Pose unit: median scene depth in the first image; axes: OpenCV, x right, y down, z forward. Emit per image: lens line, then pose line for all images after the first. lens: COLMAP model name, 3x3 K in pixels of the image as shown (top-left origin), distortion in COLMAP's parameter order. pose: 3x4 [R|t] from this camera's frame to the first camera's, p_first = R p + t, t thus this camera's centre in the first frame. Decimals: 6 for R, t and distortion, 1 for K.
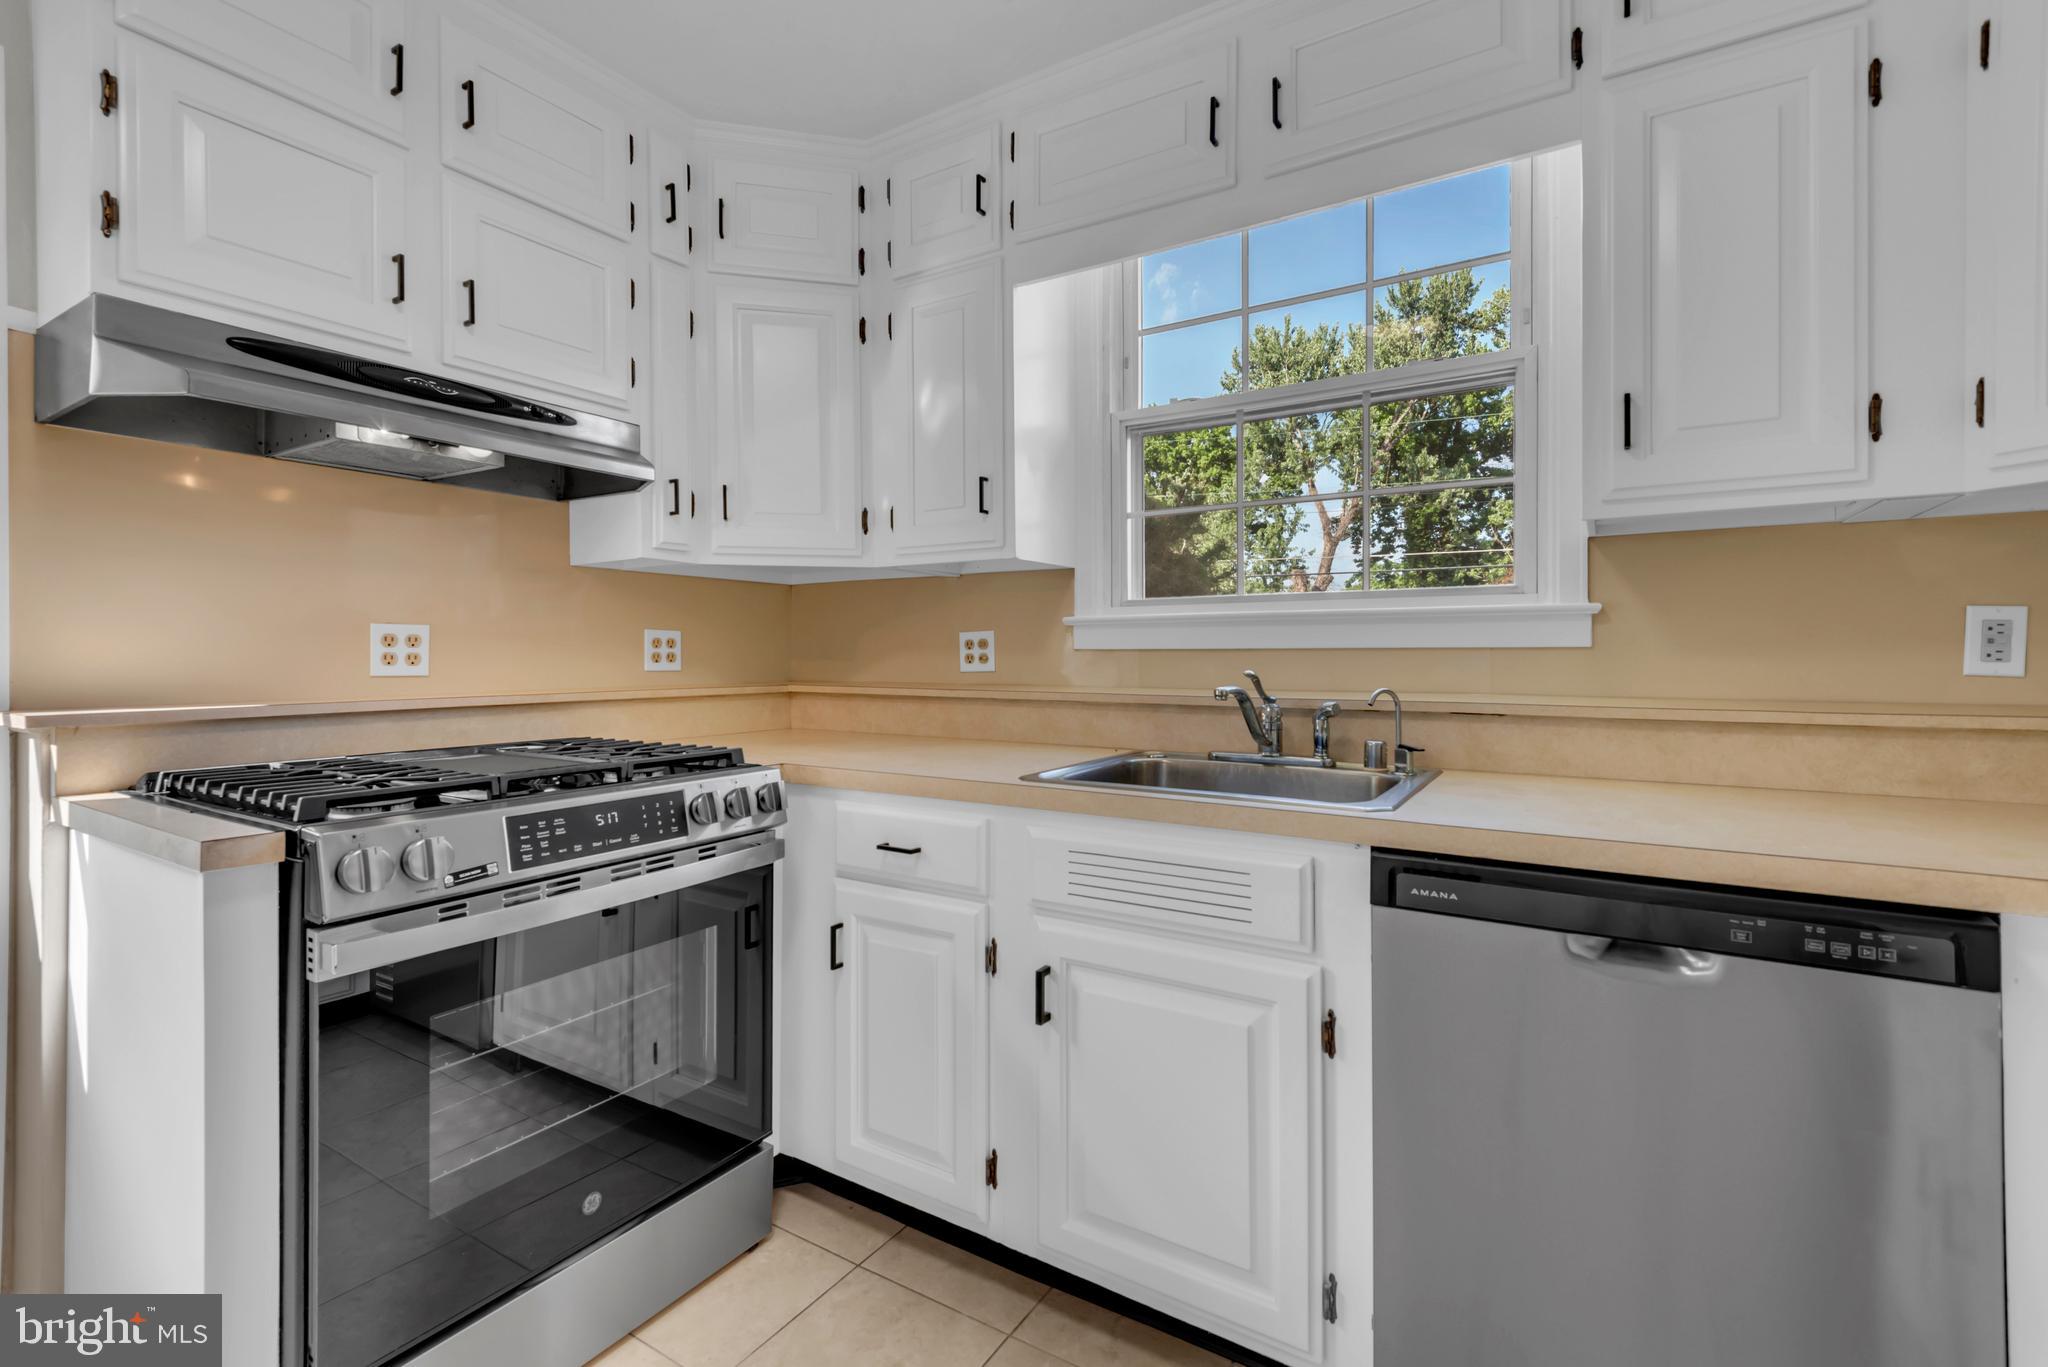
lens RADIAL K [[924.1, 0, 1007.3], [0, 924.1, 651.9], [0, 0, 1]] dist [0.024557, -0.010030]
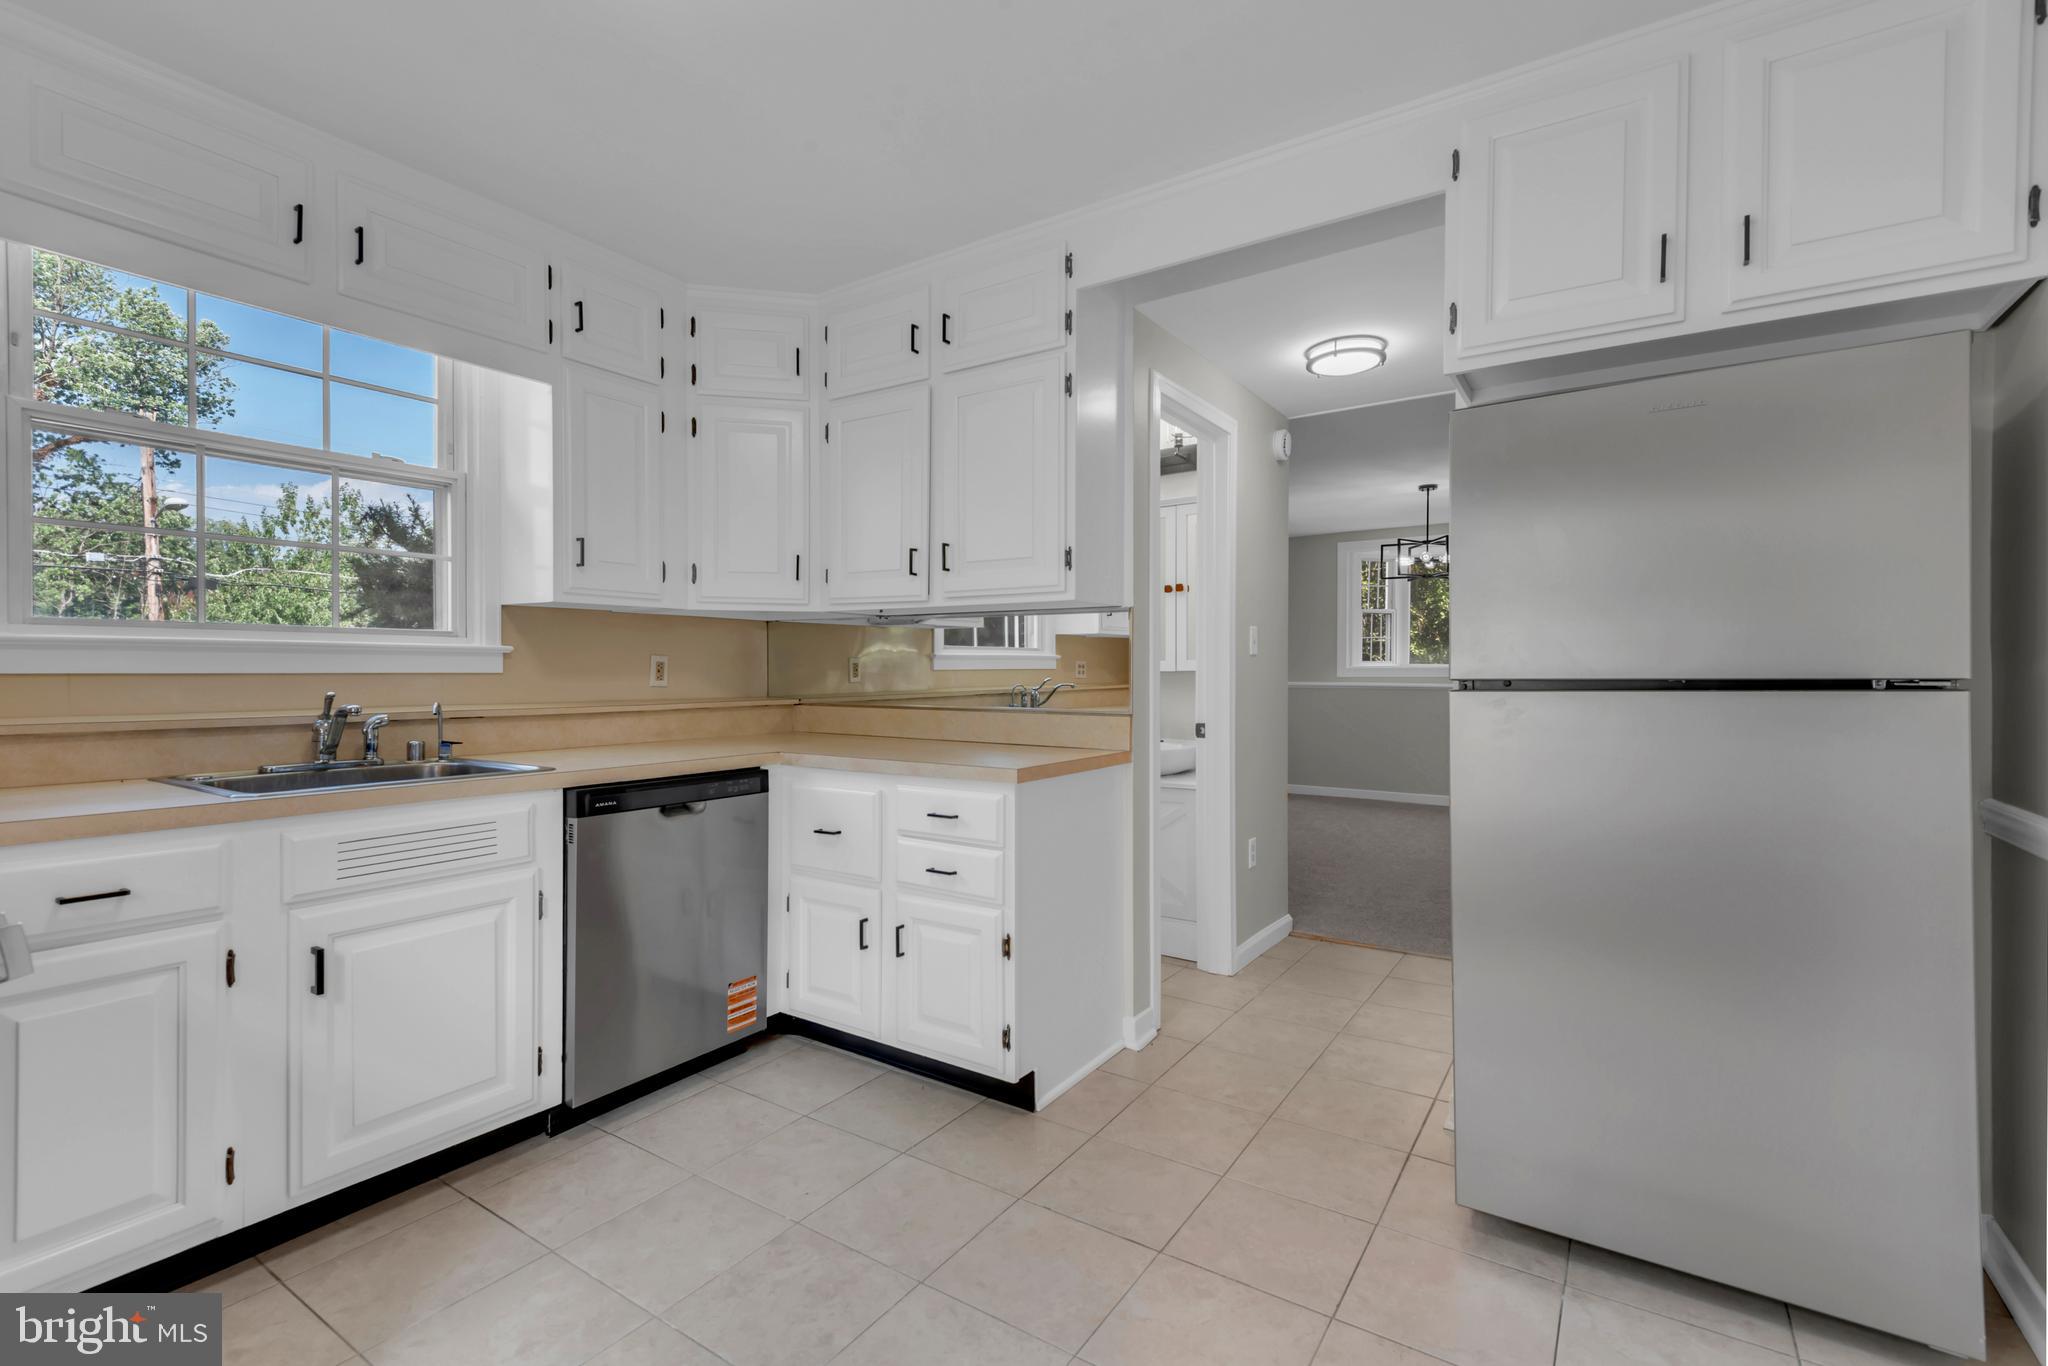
lens RADIAL K [[924.1, 0, 1011.3], [0, 924.1, 678.3], [0, 0, 1]] dist [0.024557, -0.010030]
pose [[0.031047, -0.005652, 0.999502, -0.990391], [-0.002004, 0.999982, 0.005717, -0.007590], [-0.999516, -0.002180, 0.031035, 0.075283]]
